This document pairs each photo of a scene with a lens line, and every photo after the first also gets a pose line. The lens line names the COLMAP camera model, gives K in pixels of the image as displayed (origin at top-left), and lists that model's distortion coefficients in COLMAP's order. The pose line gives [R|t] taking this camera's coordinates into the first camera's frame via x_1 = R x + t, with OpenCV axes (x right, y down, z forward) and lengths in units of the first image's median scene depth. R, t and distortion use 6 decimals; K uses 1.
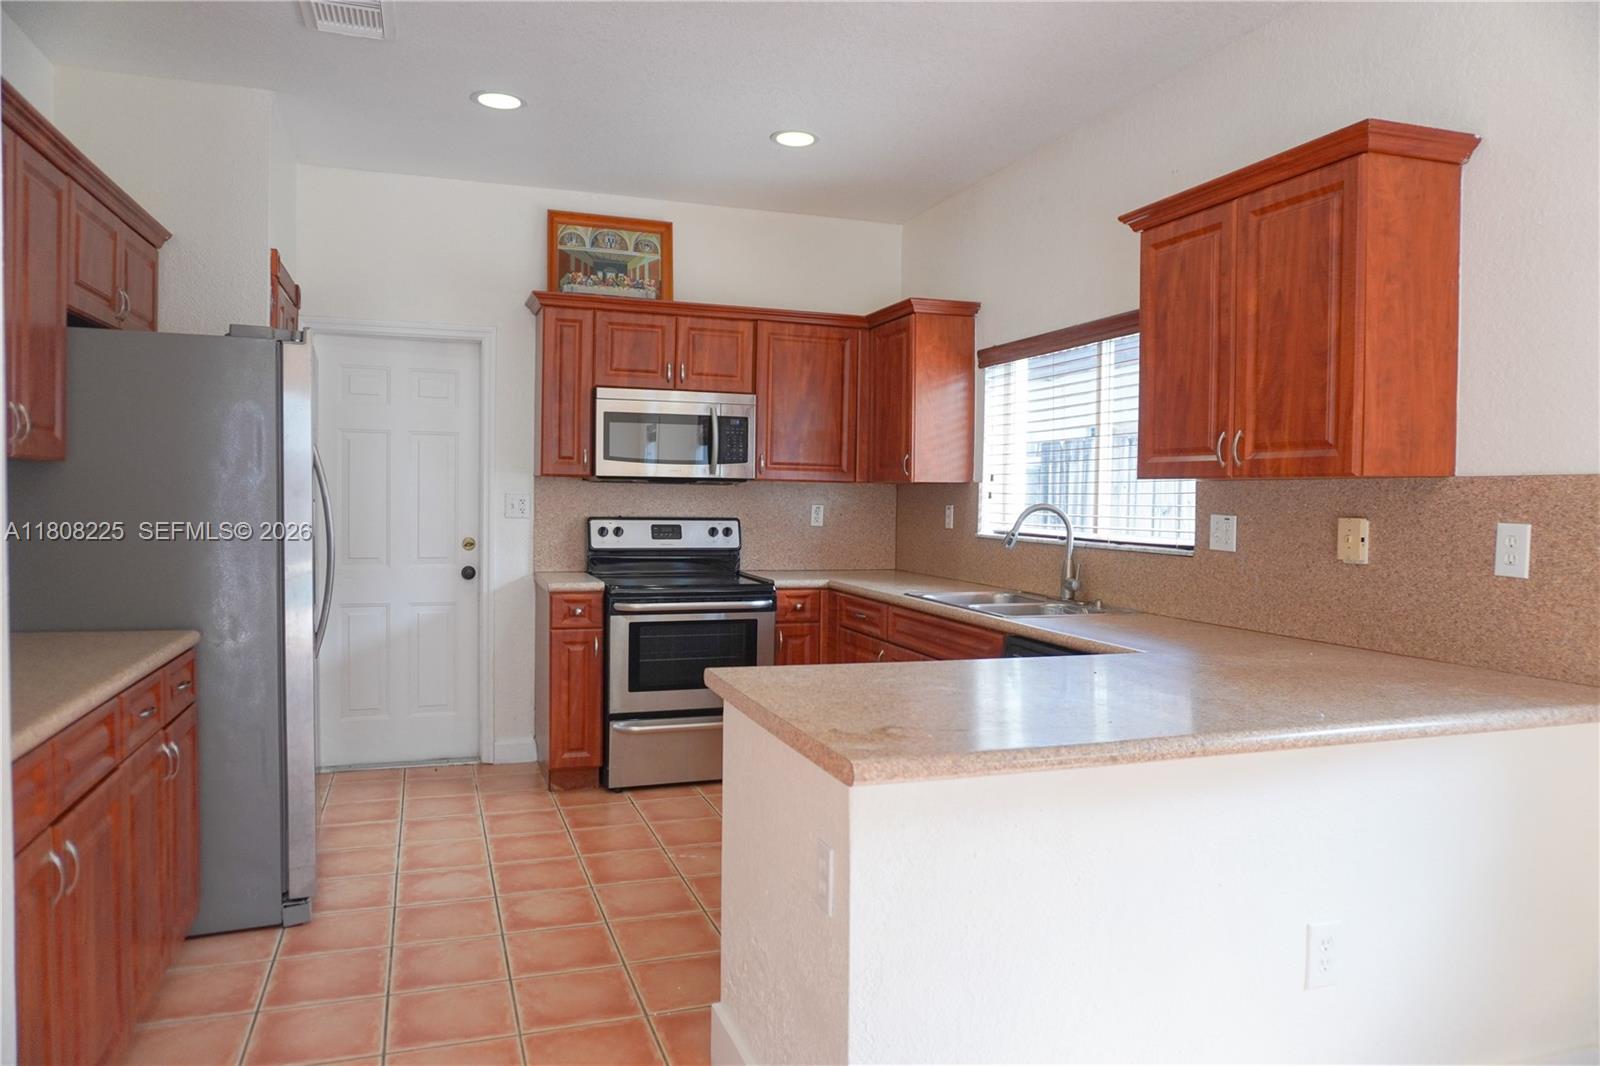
lens RADIAL K [[1073.3, 0, 807.4], [0, 1073.3, 528.4], [0, 0, 1]] dist [-0.033069, 0.021197]
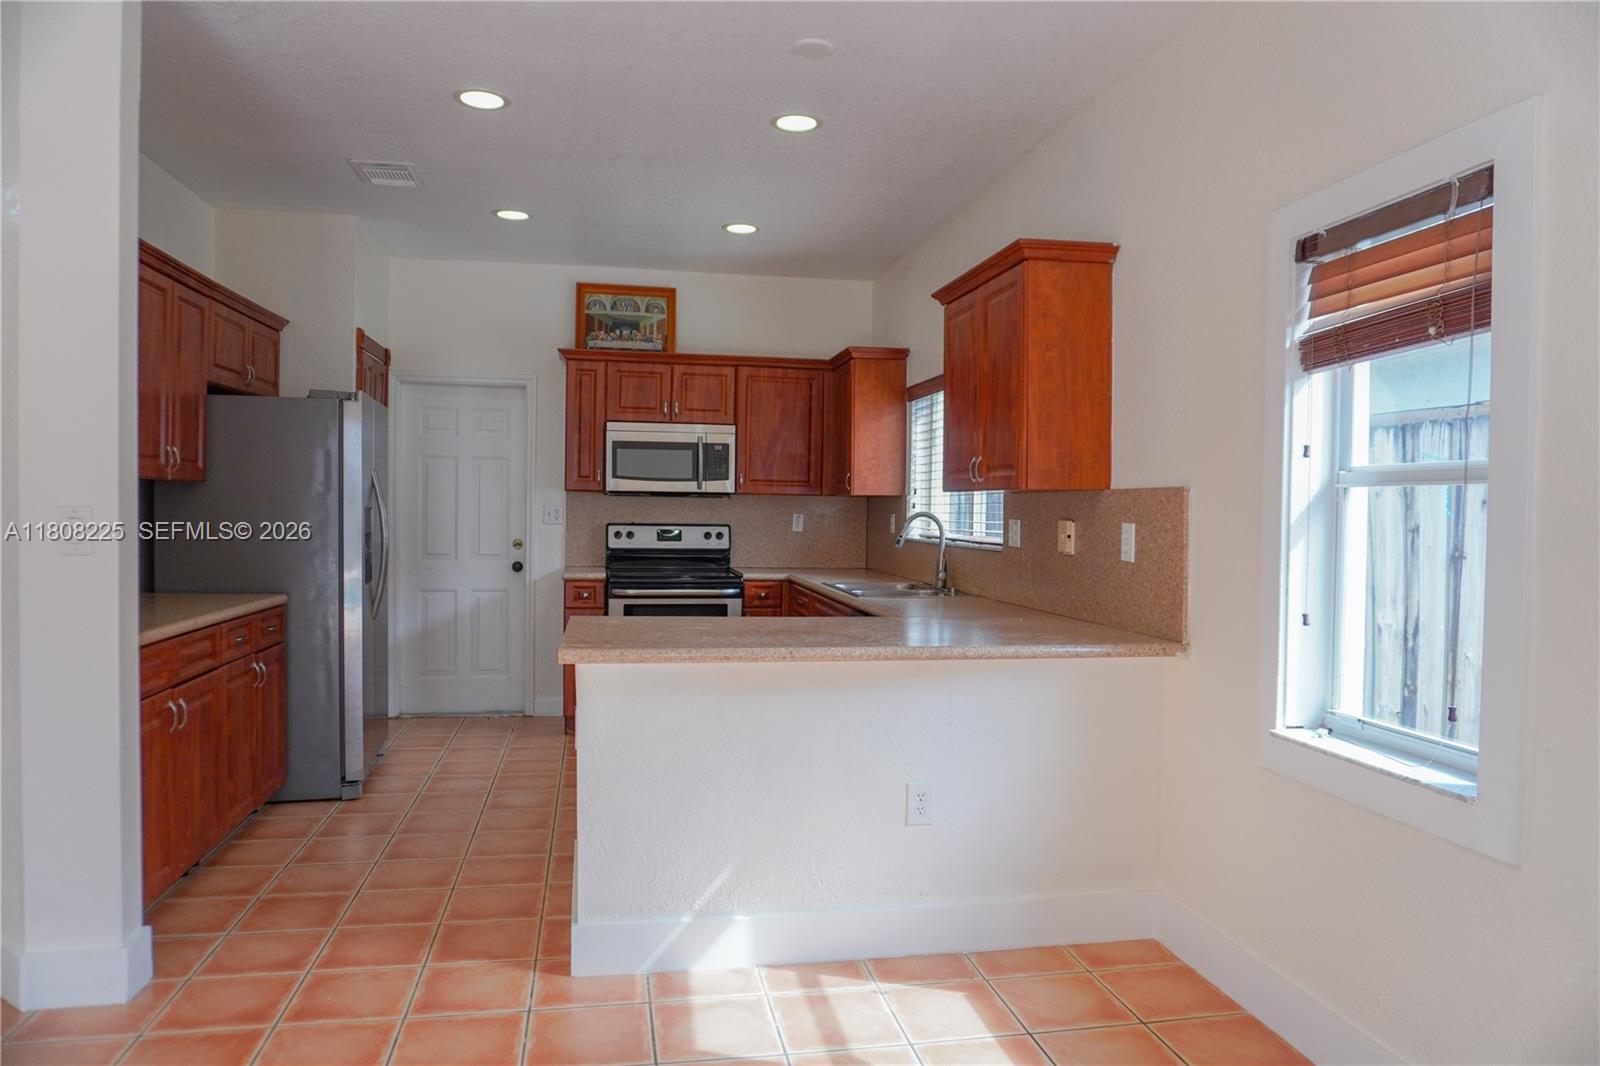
lens RADIAL K [[1073.3, 0, 797.5], [0, 1073.3, 529.6], [0, 0, 1]] dist [-0.033069, 0.021197]
pose [[0.987539, 0.003197, -0.157344, 0.316114], [-0.005154, 0.999914, -0.012032, 0.015846], [0.157292, 0.012694, 0.987470, -0.313523]]
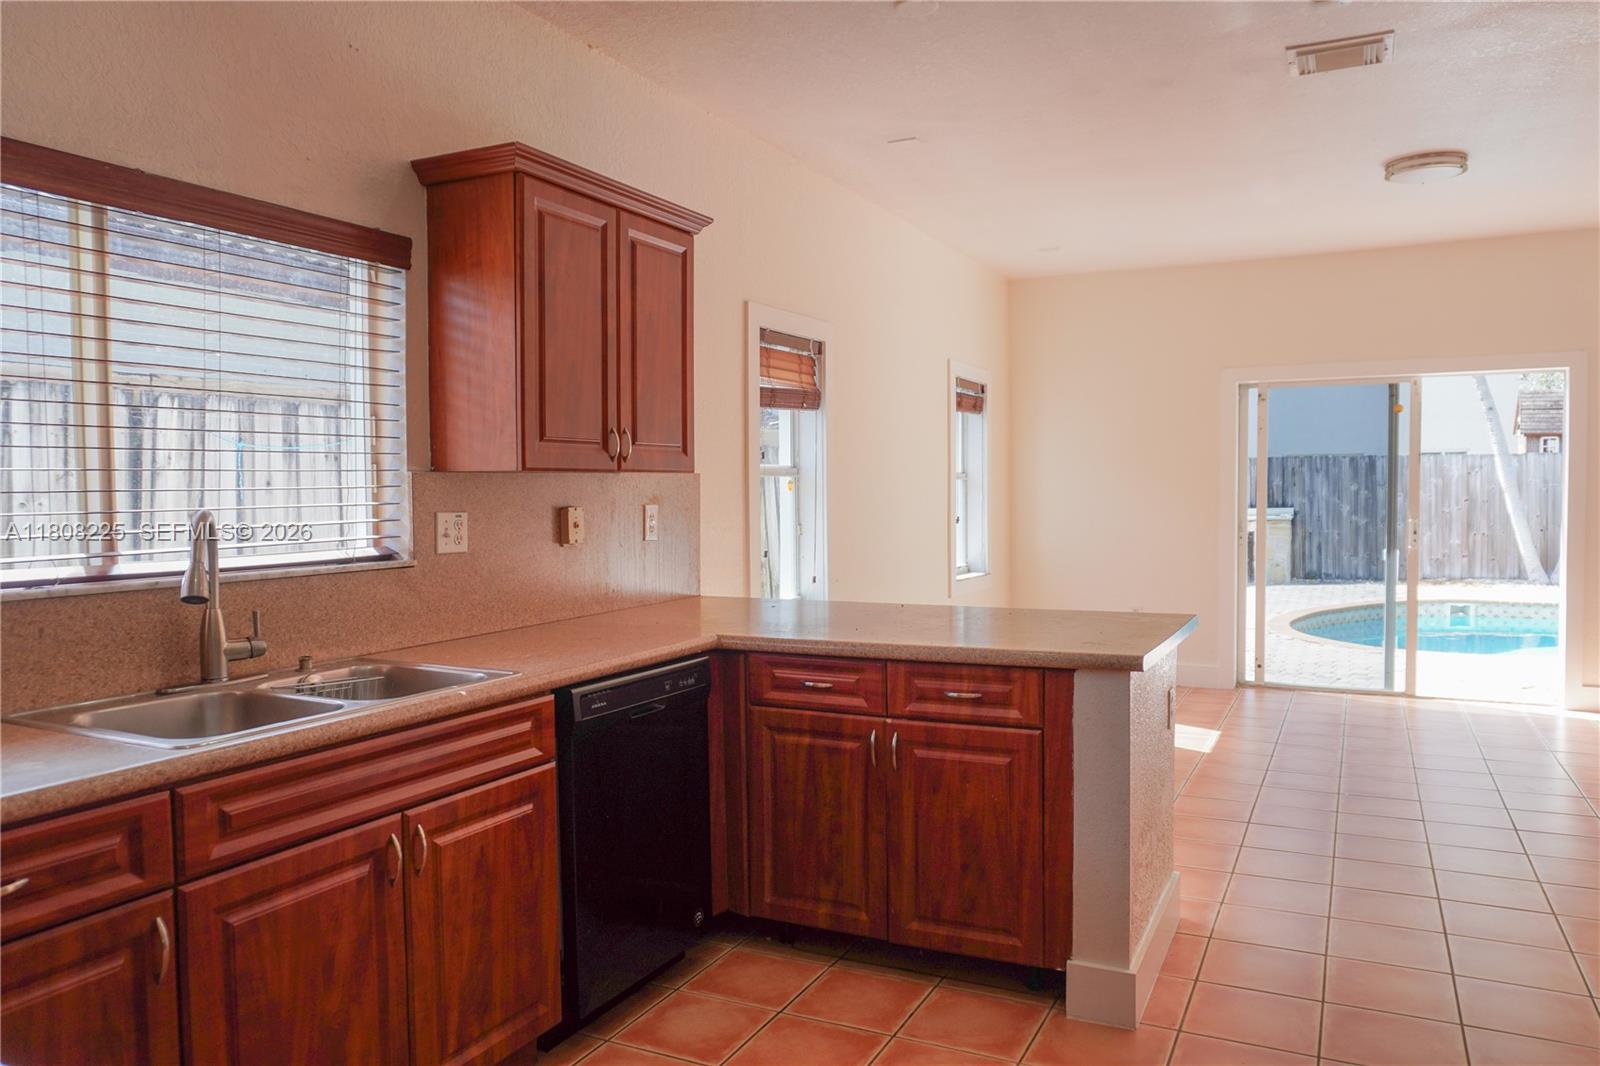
lens RADIAL K [[1073.3, 0, 806.6], [0, 1073.3, 535.9], [0, 0, 1]] dist [-0.033069, 0.021197]
pose [[-0.695577, -0.018692, 0.718208, -0.236299], [0.037490, 0.997355, 0.062265, -0.019978], [-0.717473, 0.070236, -0.693037, 0.751942]]
